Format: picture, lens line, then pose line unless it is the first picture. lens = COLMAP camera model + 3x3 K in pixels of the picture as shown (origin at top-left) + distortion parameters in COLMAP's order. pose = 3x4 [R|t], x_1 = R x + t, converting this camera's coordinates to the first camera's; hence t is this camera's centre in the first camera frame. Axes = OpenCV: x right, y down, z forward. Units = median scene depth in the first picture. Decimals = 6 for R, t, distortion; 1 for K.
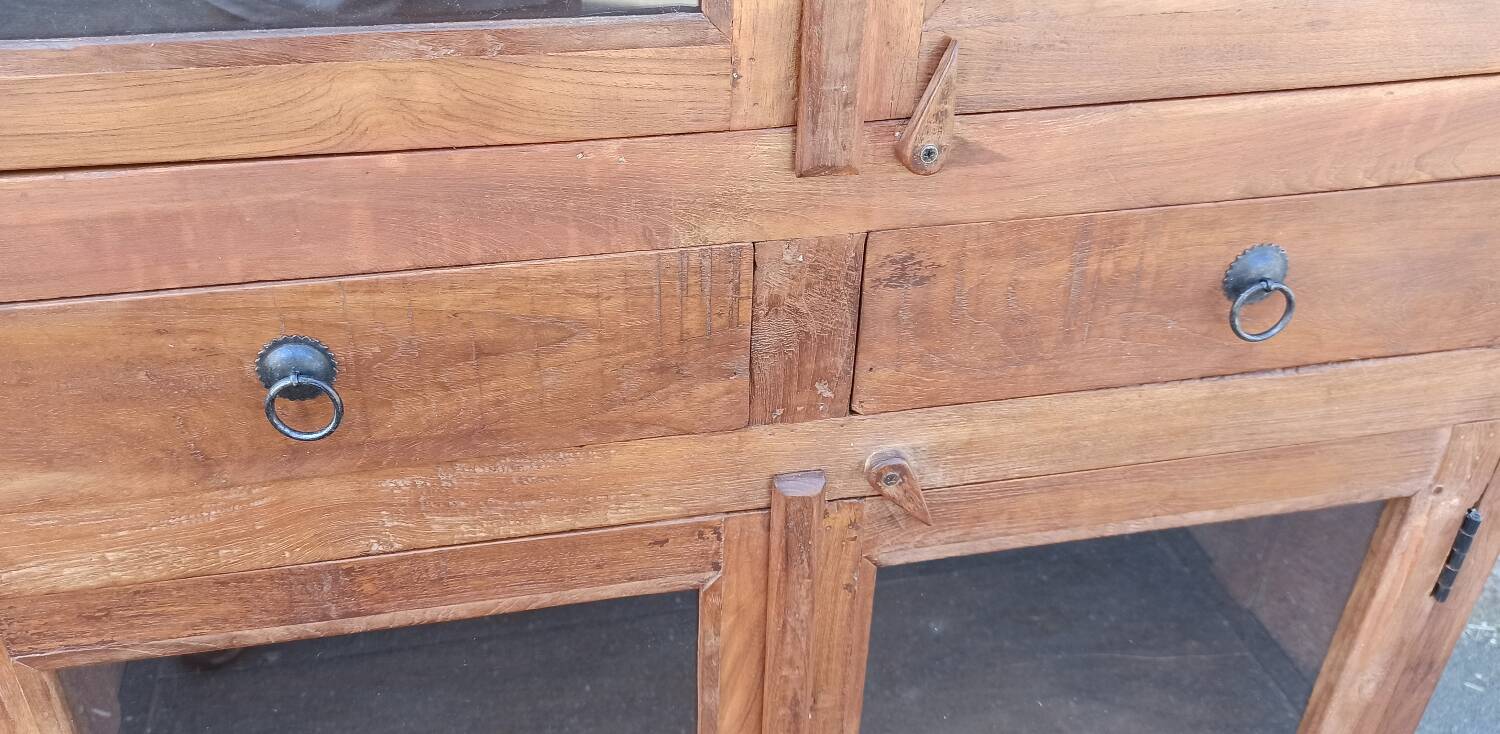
lens RADIAL K [[1209.3, 0, 700.9], [0, 1209.3, 370.2], [0, 0, 1]] dist [0.046564, -0.059368]
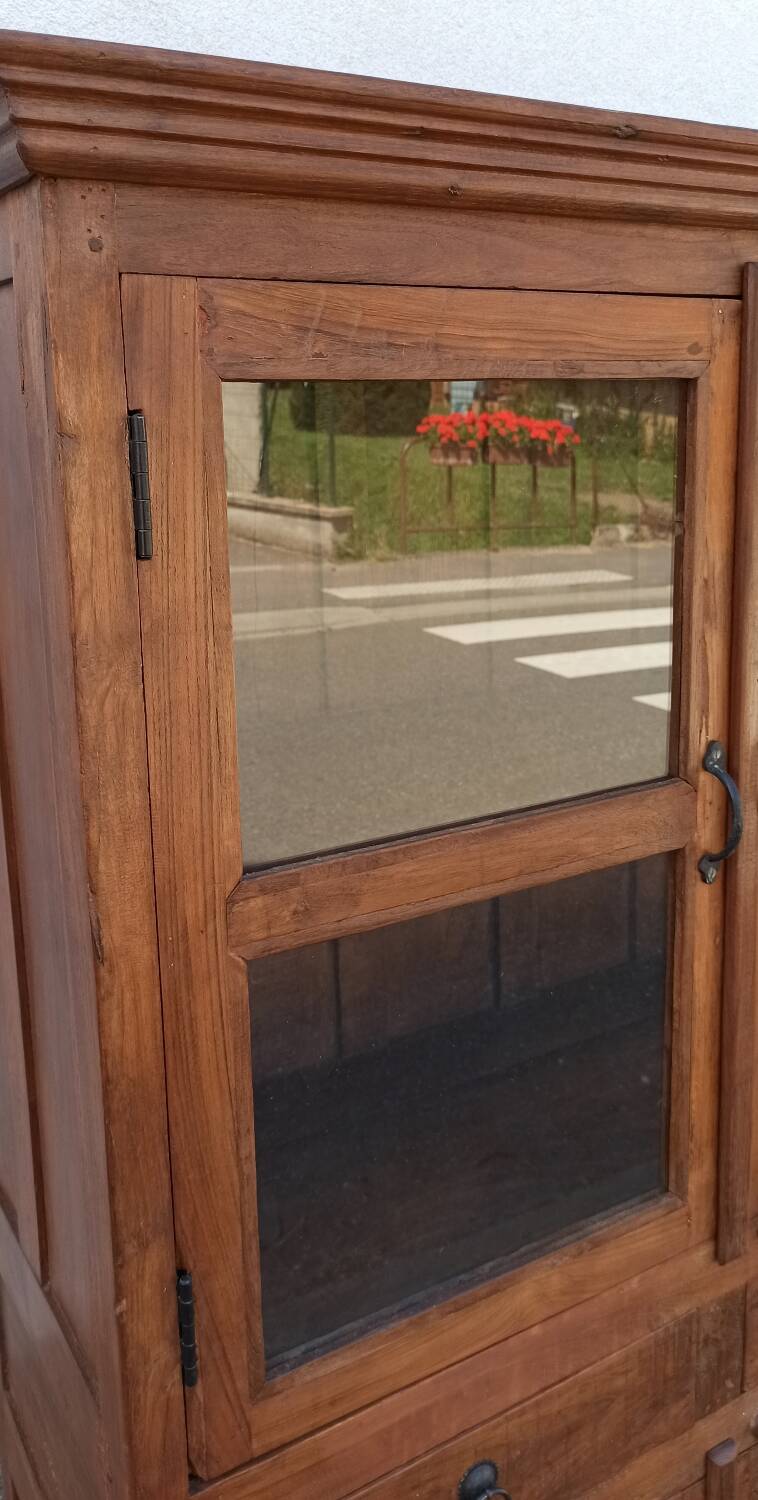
lens RADIAL K [[1238.4, 0, 387.6], [0, 1238.4, 667.8], [0, 0, 1]] dist [0.022824, -0.013592]
pose [[0.937365, -0.101625, 0.333196, -0.797748], [0.216092, 0.919857, -0.327365, -0.425316], [-0.273224, 0.378861, 0.884202, -0.702343]]
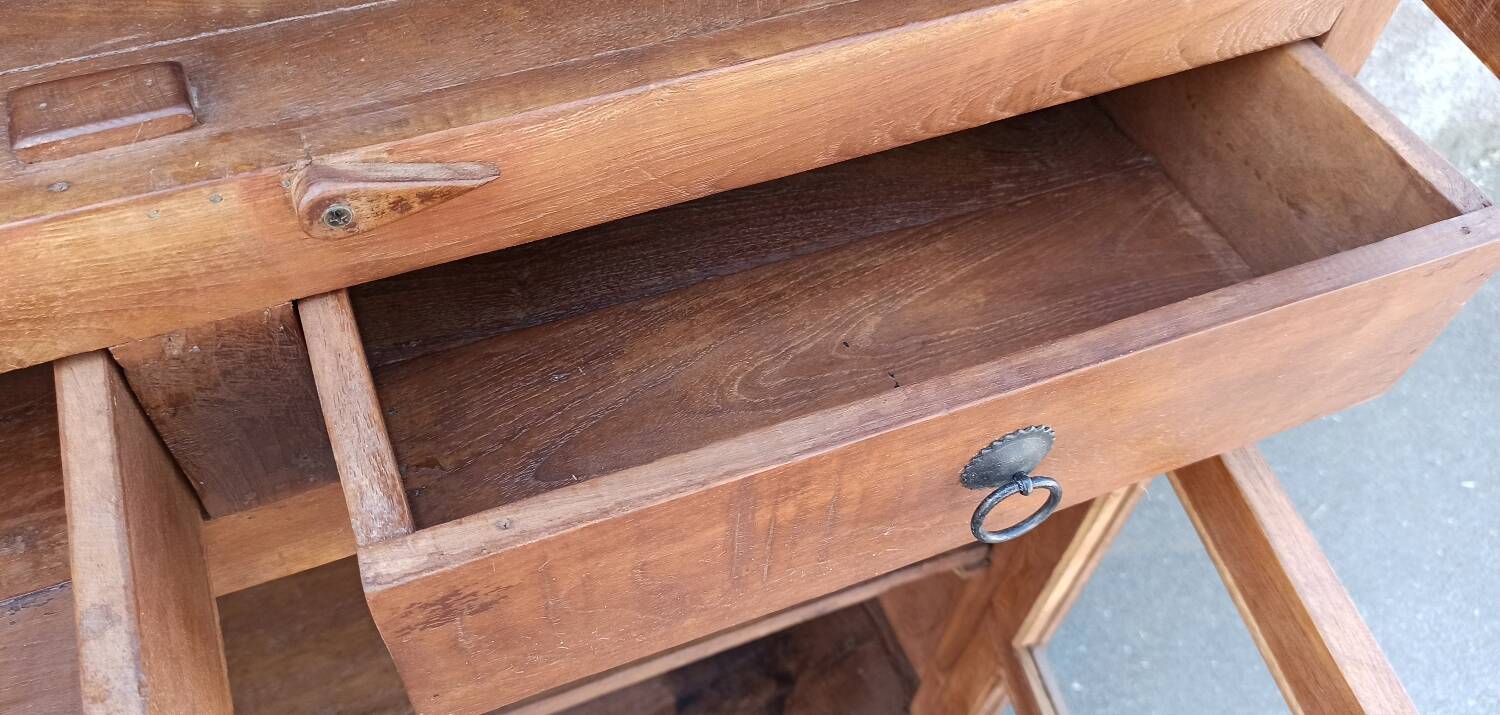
lens RADIAL K [[1167.0, 0, 724.8], [0, 1167.0, 358.2], [0, 0, 1]] dist [0.012333, -0.003128]
pose [[0.979923, -0.127607, 0.153193, 0.260161], [0.069621, 0.938990, 0.336824, -0.276044], [-0.186828, -0.319396, 0.929022, 0.329045]]
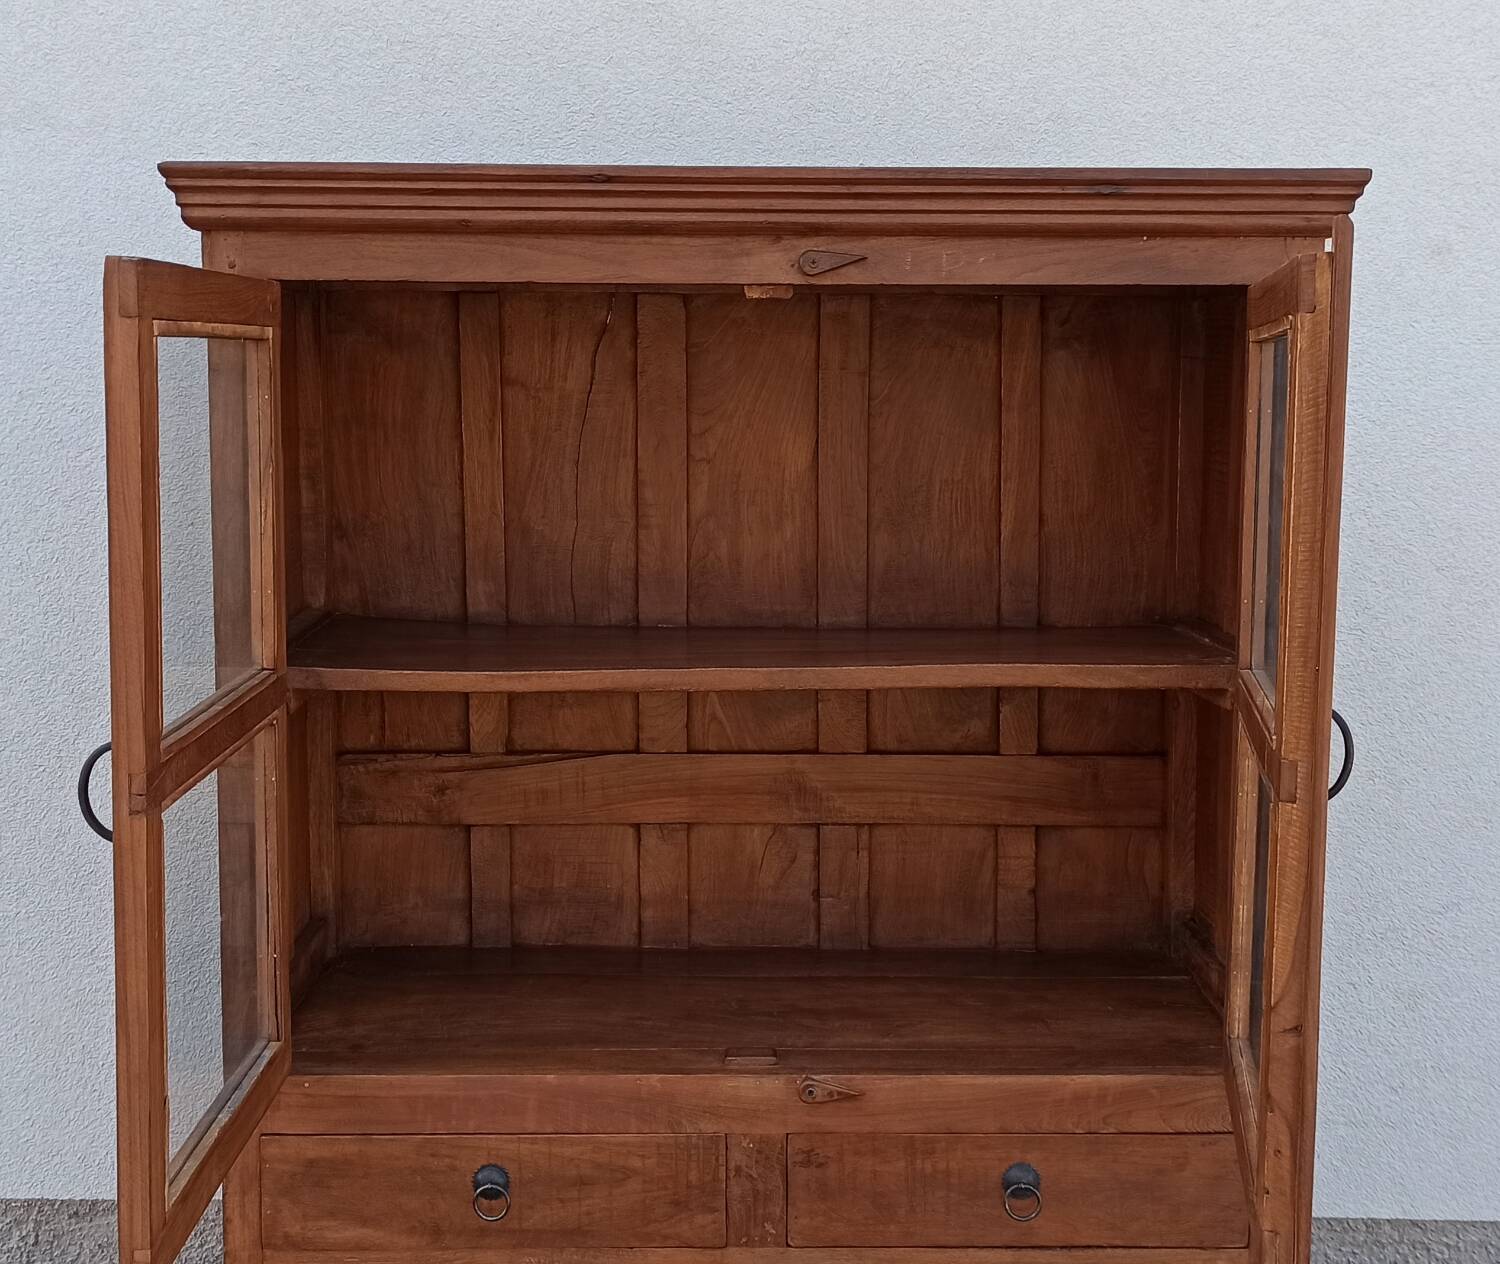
lens RADIAL K [[2041.8, 0, 761.0], [0, 2041.8, 609.8], [0, 0, 1]] dist [0.045502, -0.018234]
pose [[0.982898, 0.019397, -0.183125, 0.648727], [-0.097935, 0.897205, -0.430618, 0.520229], [0.155948, 0.441188, 0.883761, -2.146861]]
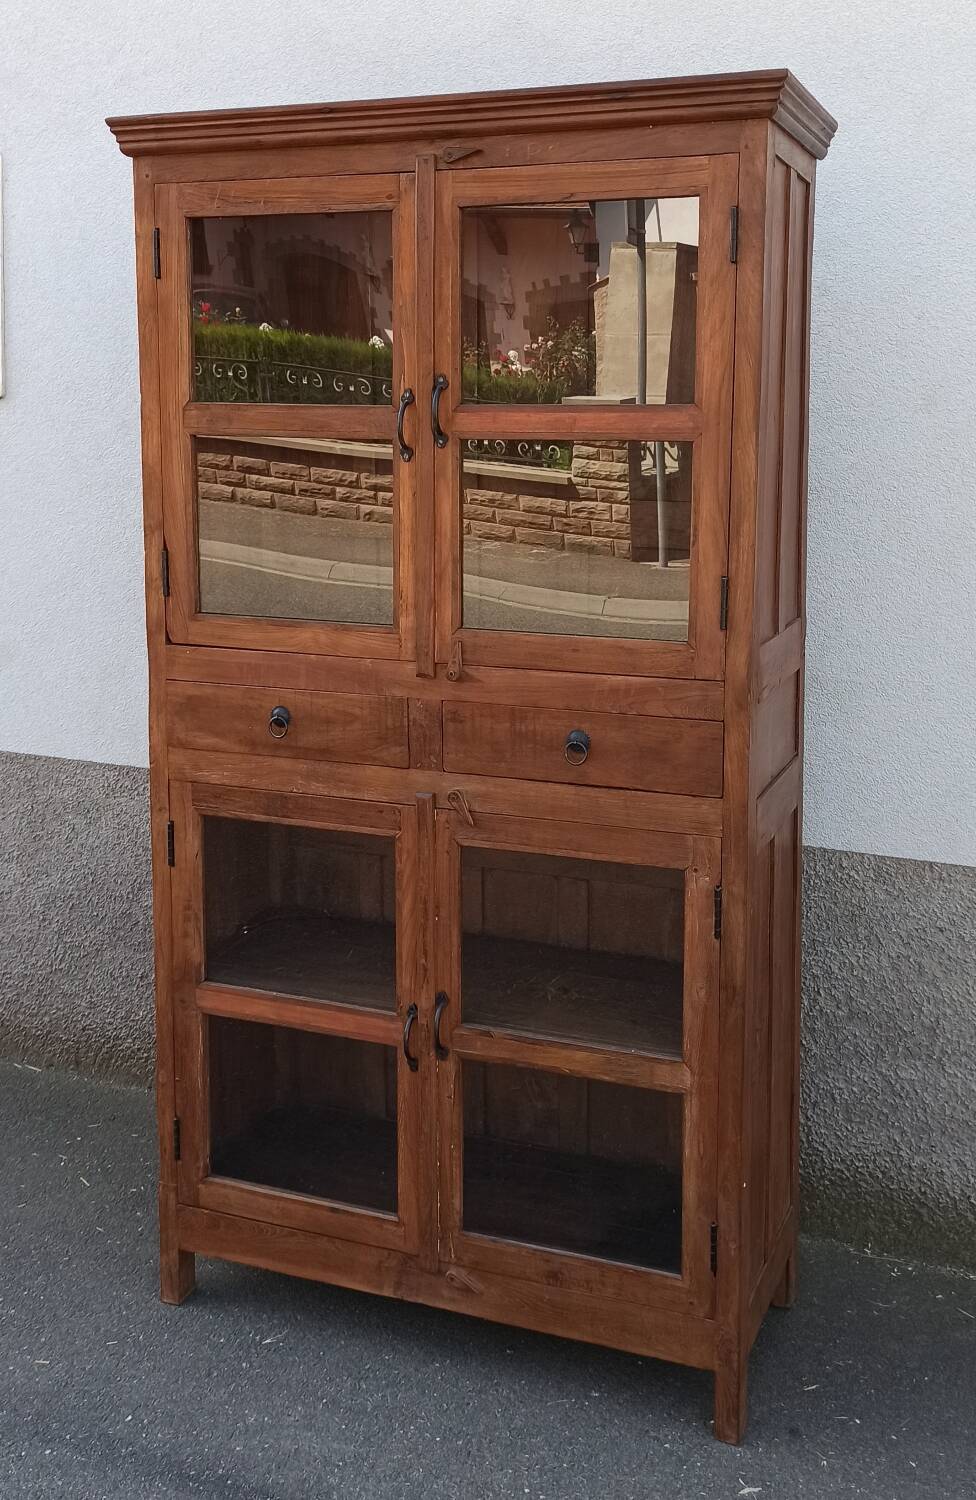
lens RADIAL K [[1581.5, 0, 487.5], [0, 1581.5, 583.0], [0, 0, 1]] dist [0.058470, -0.068283]
pose [[0.840101, 0.059260, -0.539182, 2.318324], [-0.288525, 0.890550, -0.351674, 0.973659], [0.459329, 0.451010, 0.765250, -2.106791]]
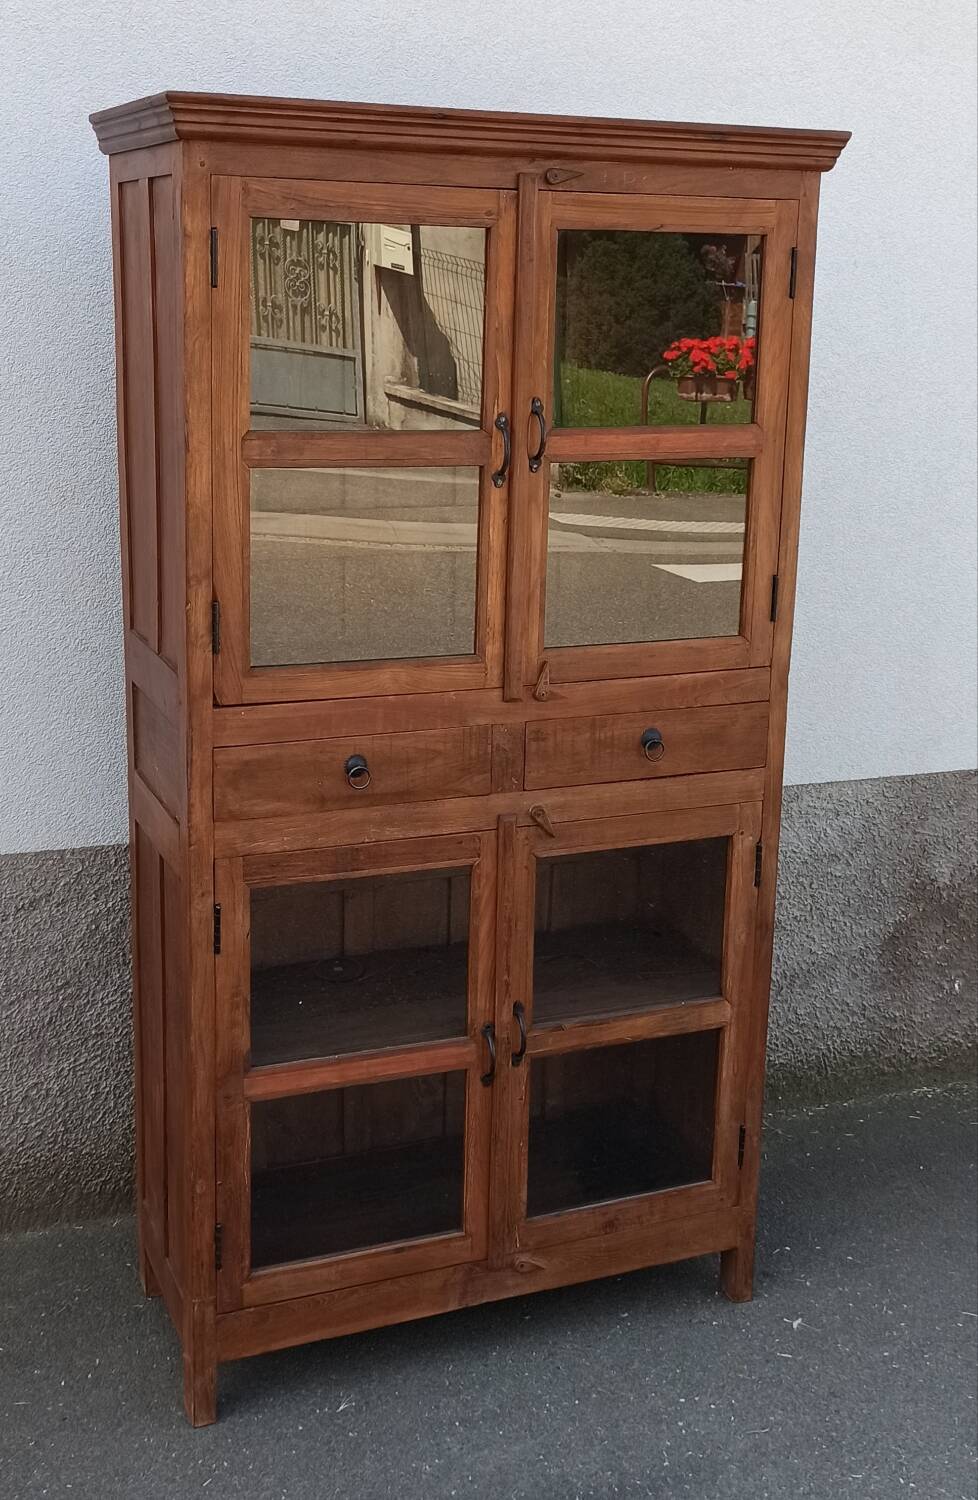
lens RADIAL K [[1749.7, 0, 456.0], [0, 1749.7, 678.8], [0, 0, 1]] dist [0.056073, -0.045469]
pose [[0.980959, -0.030714, 0.191770, -0.873617], [0.094664, 0.937795, -0.334036, 1.232613], [-0.169581, 0.345829, 0.922846, -3.077864]]
